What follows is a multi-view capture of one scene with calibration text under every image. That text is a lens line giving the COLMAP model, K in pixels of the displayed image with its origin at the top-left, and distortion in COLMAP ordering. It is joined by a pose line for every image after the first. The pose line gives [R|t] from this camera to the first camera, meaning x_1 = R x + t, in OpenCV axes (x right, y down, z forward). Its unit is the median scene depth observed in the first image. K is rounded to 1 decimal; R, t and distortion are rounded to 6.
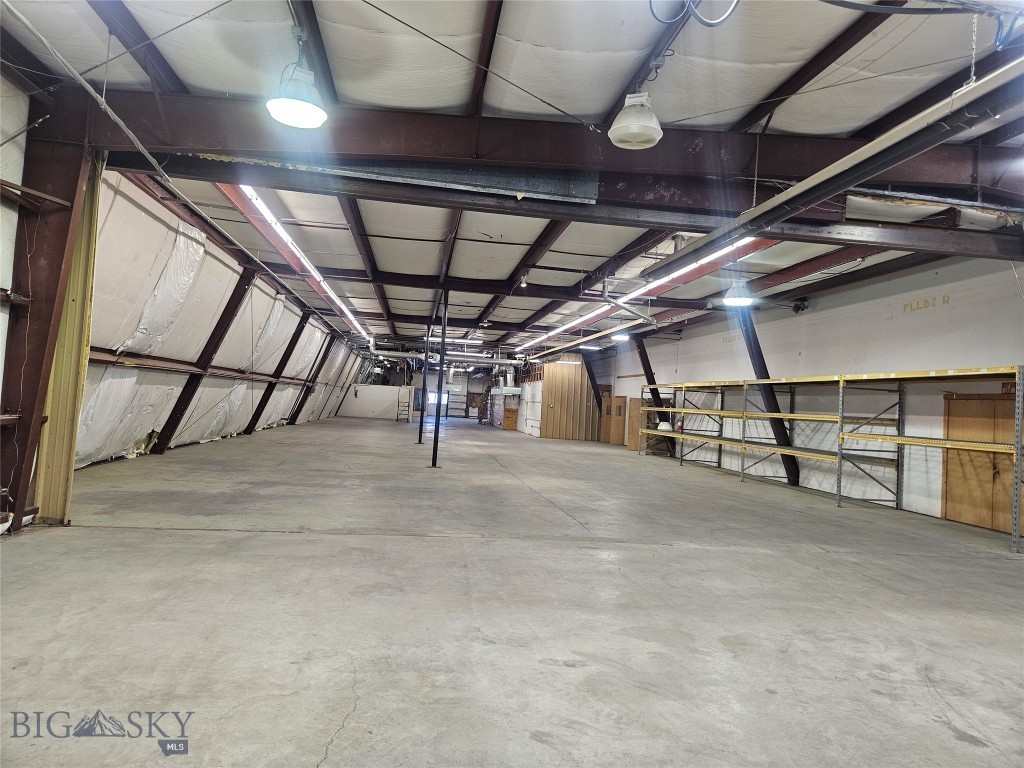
lens RADIAL K [[678.5, 0, 510.2], [0, 678.5, 377.9], [0, 0, 1]] dist [0.078791, -0.070703]
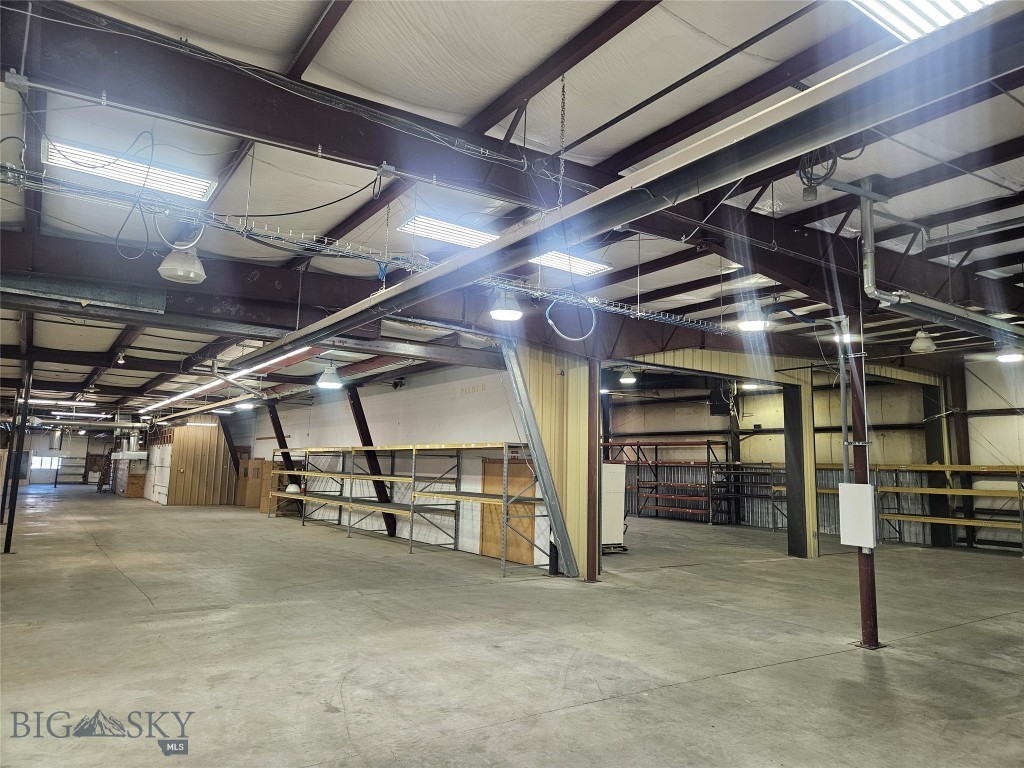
lens RADIAL K [[678.5, 0, 510.2], [0, 678.5, 377.9], [0, 0, 1]] dist [0.078791, -0.070703]
pose [[0.890941, 0.021871, 0.453592, 0.065703], [0.011498, 0.997433, -0.070678, -0.031918], [-0.453974, 0.068185, 0.888402, -0.158707]]
